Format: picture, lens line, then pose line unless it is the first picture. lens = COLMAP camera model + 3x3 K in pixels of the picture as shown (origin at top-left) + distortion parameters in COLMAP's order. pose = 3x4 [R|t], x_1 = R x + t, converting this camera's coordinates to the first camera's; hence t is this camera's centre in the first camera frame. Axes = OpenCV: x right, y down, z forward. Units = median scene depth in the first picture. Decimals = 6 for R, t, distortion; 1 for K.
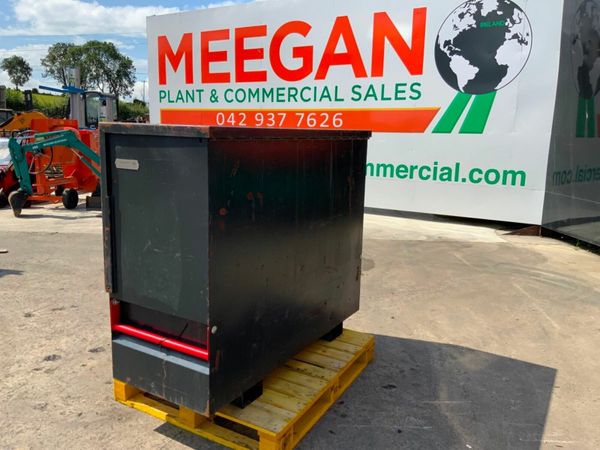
lens RADIAL K [[495.3, 0, 299.1], [0, 495.3, 227.6], [0, 0, 1]] dist [0.093631, -0.194987]
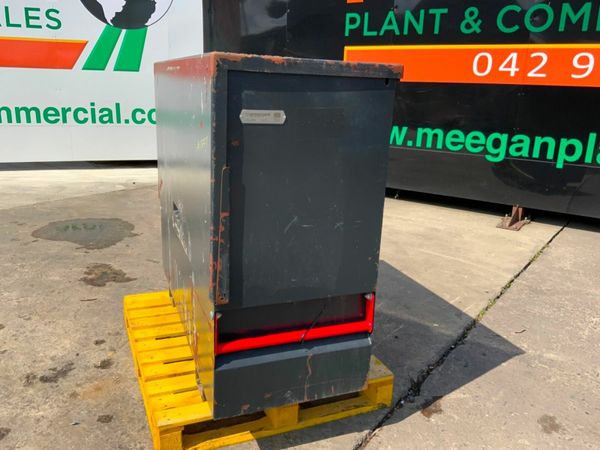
lens RADIAL K [[501.0, 0, 300.0], [0, 501.0, 225.0], [0, 0, 1]] dist [0.039643, -0.077144]
pose [[0.611714, -0.216520, 0.760872, -0.252554], [0.129945, 0.976252, 0.173339, -0.026595], [-0.780334, -0.007162, 0.625322, 0.145517]]
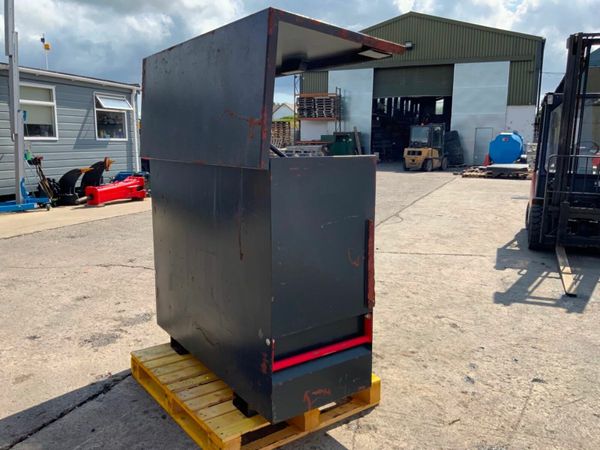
lens RADIAL K [[495.3, 0, 299.1], [0, 495.3, 227.6], [0, 0, 1]] dist [0.093631, -0.194987]
pose [[-0.410716, 0.125666, -0.903062, 0.304490], [-0.191822, 0.956379, 0.220326, -0.107404], [0.891357, 0.263718, -0.368694, 0.546833]]
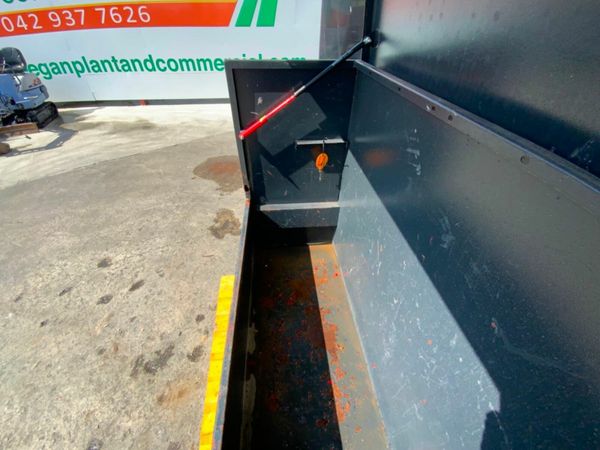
lens RADIAL K [[240.0, 0, 300.5], [0, 240.0, 226.5], [0, 0, 1]] dist [0.021386, -0.019522]
pose [[0.803152, -0.402634, 0.439129, -0.074438], [0.125495, 0.834866, 0.535956, -0.079140], [-0.582408, -0.375346, 0.721053, 0.298404]]
